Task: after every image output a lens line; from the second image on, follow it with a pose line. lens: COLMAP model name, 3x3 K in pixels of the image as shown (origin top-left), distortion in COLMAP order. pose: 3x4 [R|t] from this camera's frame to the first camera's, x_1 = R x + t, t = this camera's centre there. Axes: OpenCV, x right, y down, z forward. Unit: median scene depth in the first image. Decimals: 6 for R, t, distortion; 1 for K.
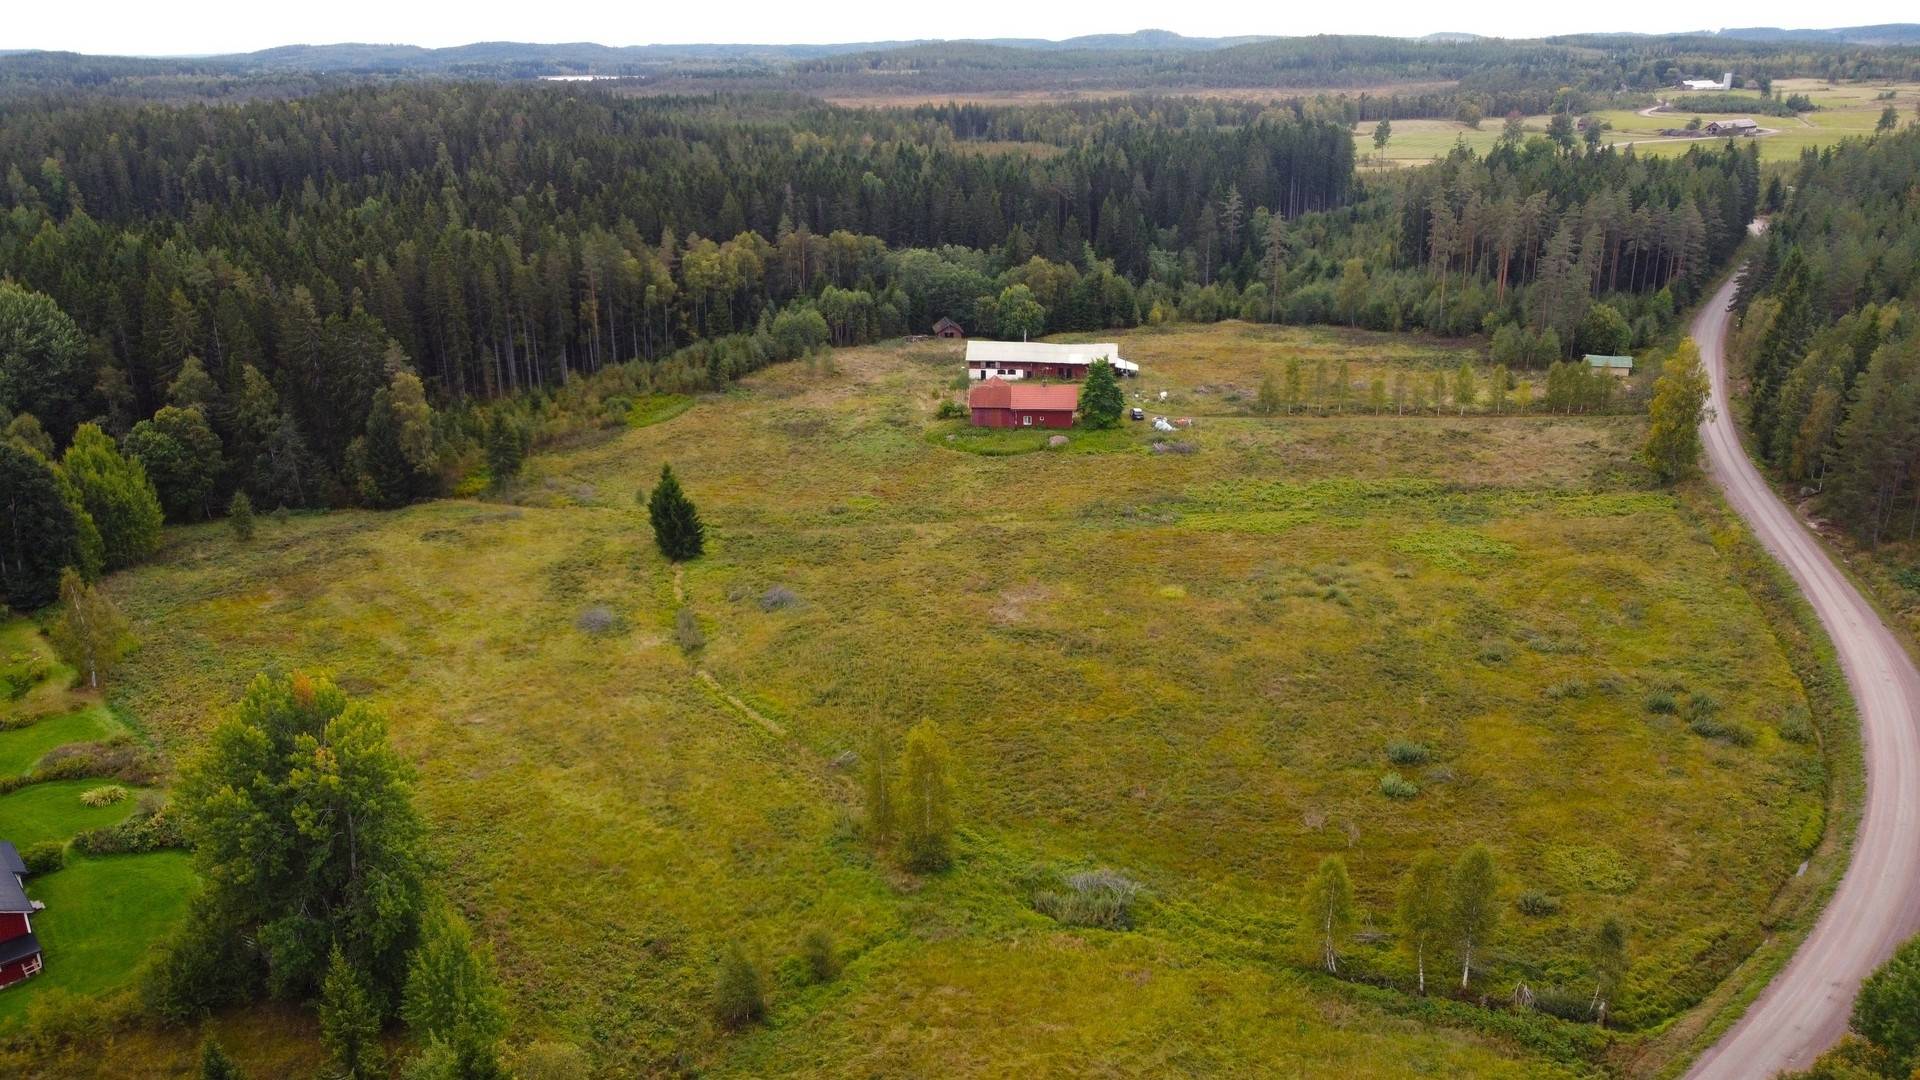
lens RADIAL K [[1477.9, 0, 960.0], [0, 1477.9, 540.0], [0, 0, 1]] dist [-0.005331, 0.003502]
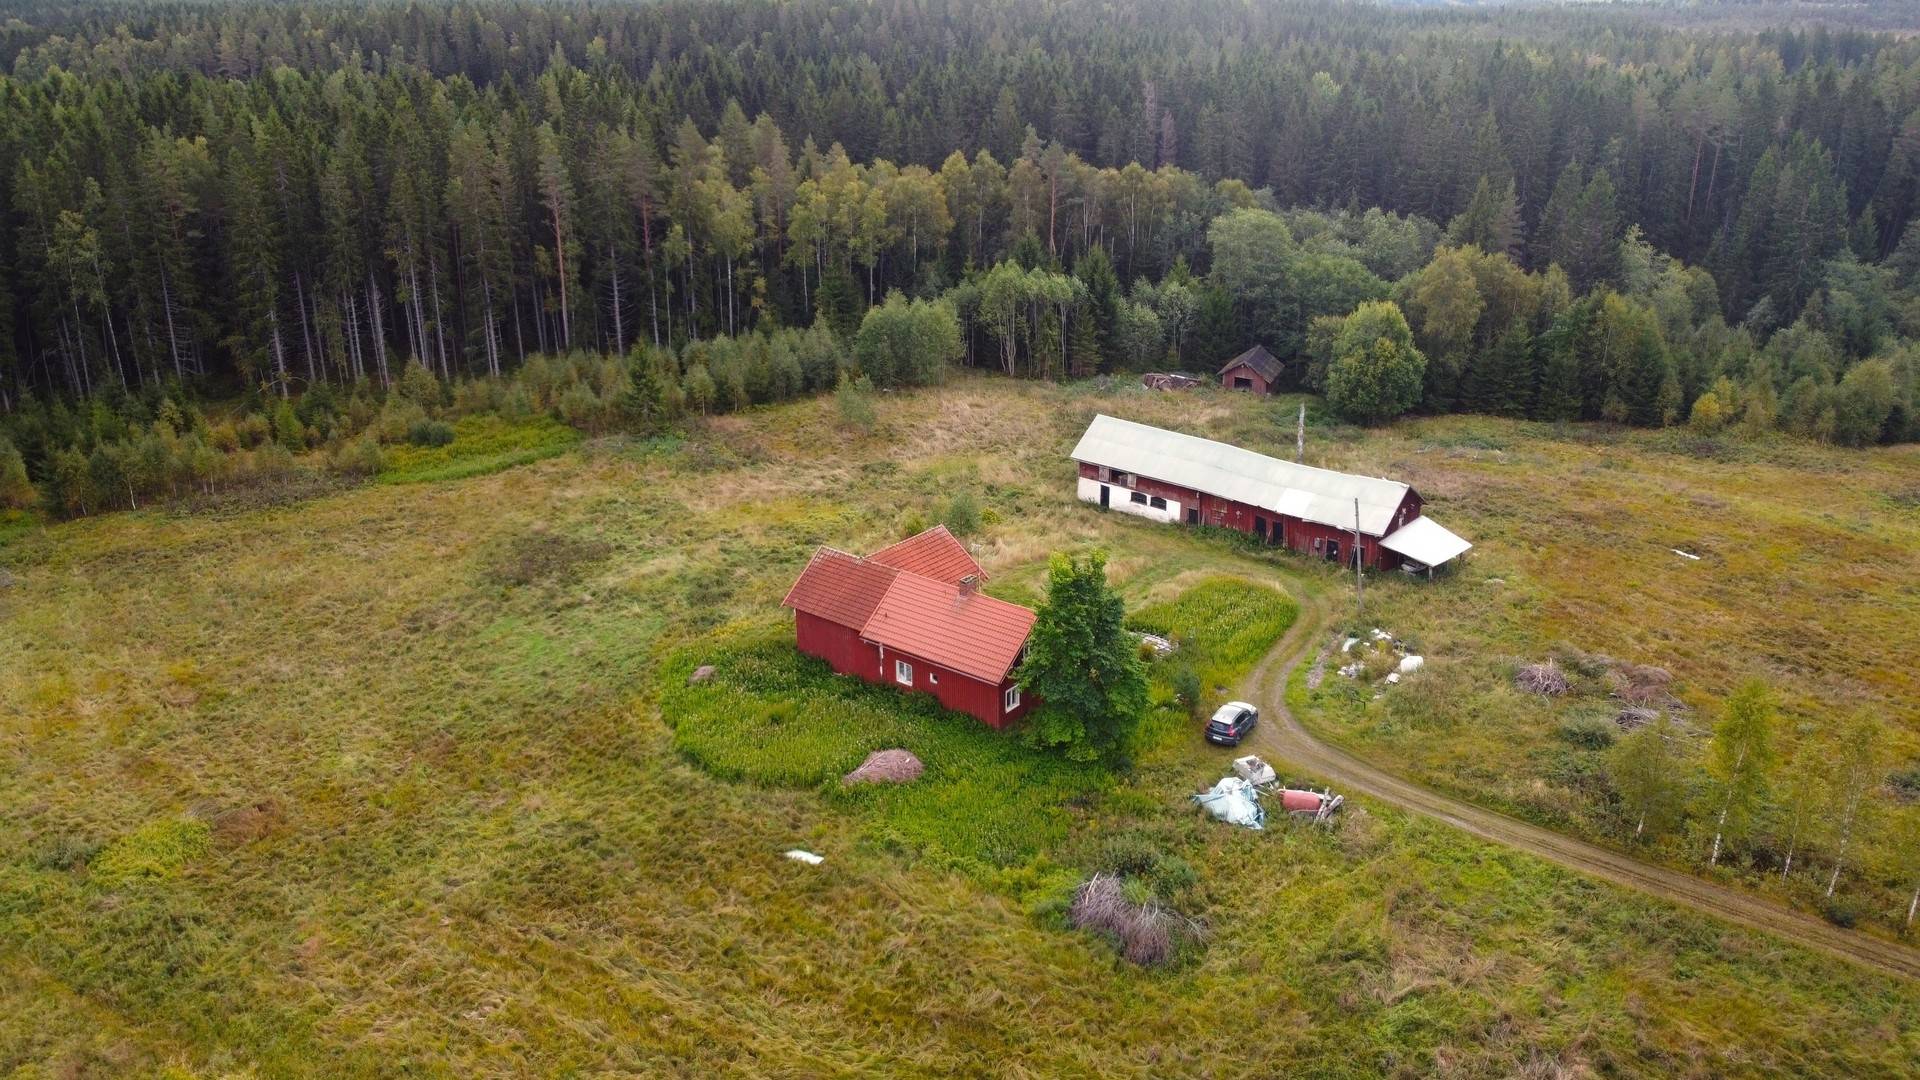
lens RADIAL K [[1477.9, 0, 960.0], [0, 1477.9, 540.0], [0, 0, 1]] dist [-0.005331, 0.003502]
pose [[0.836323, 0.204444, -0.508691, 0.175317], [-0.186423, 0.978626, 0.086819, -0.109254], [0.515568, 0.022223, 0.856560, 0.505271]]
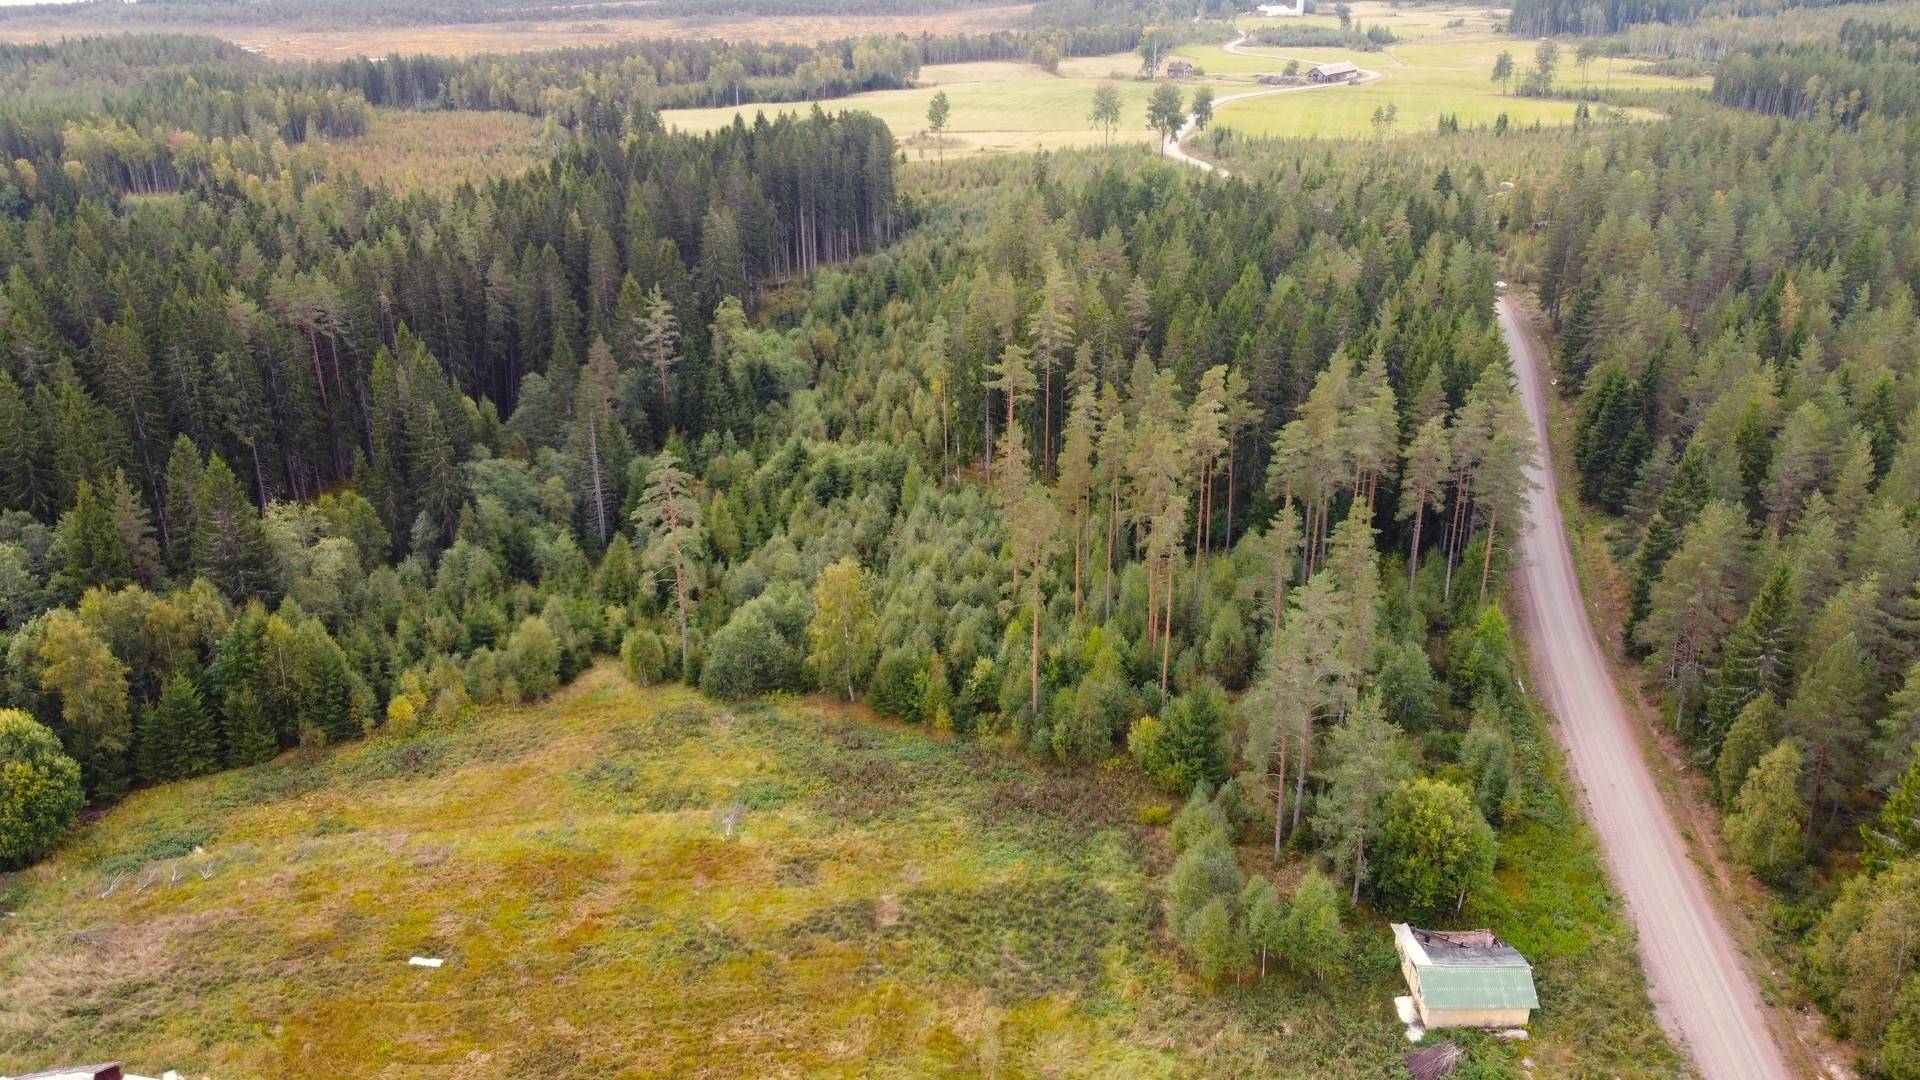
lens RADIAL K [[1477.9, 0, 960.0], [0, 1477.9, 540.0], [0, 0, 1]] dist [-0.005331, 0.003502]
pose [[0.964677, -0.094827, 0.245775, 0.185859], [0.081542, 0.994632, 0.063703, -0.213787], [-0.250496, -0.041412, 0.967231, 0.538320]]
